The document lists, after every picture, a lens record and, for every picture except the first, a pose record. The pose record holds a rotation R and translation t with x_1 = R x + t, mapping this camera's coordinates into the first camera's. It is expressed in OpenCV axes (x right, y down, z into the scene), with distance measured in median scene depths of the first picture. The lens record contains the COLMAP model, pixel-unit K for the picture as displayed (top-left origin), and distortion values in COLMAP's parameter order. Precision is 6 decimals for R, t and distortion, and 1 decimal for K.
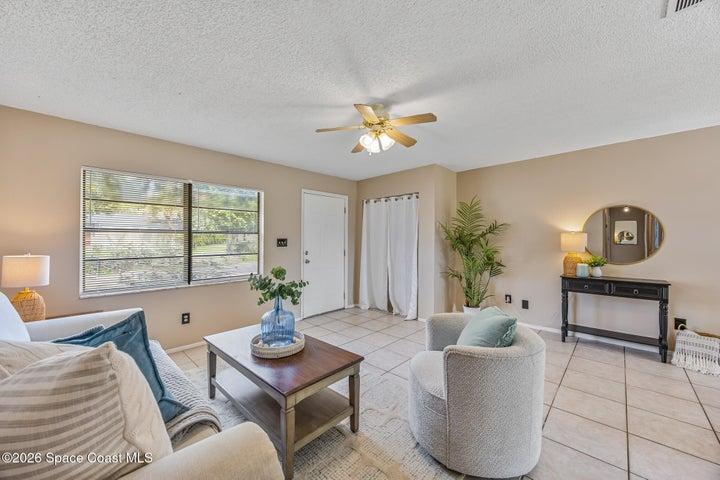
lens RADIAL K [[272.0, 0, 360.0], [0, 272.0, 240.0], [0, 0, 1]] dist [-0.000820, -0.000038]
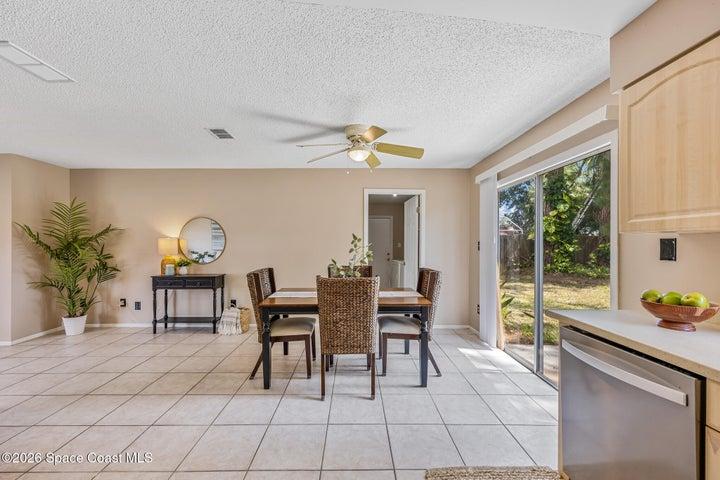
lens RADIAL K [[288.9, 0, 360.0], [0, 288.9, 240.0], [0, 0, 1]] dist [0.000220, 0.000048]
pose [[0.711754, 0.010114, 0.702356, 0.490168], [-0.000929, 0.999909, -0.013458, -0.004082], [-0.702429, 0.008927, 0.711698, -0.459470]]
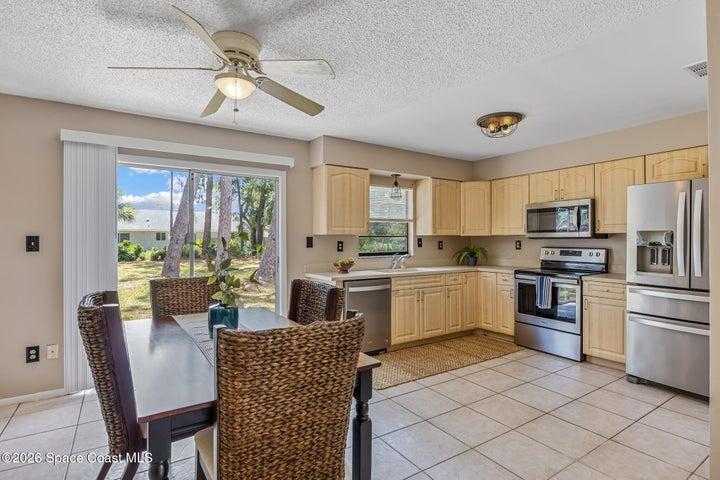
lens RADIAL K [[365.3, 0, 360.0], [0, 365.3, 240.0], [0, 0, 1]] dist [-0.002944, -0.000457]
pose [[-0.975113, -0.000331, 0.221709, 0.736246], [0.000980, 0.999983, 0.005806, -0.009697], [-0.221707, 0.005878, -0.975096, 0.684699]]
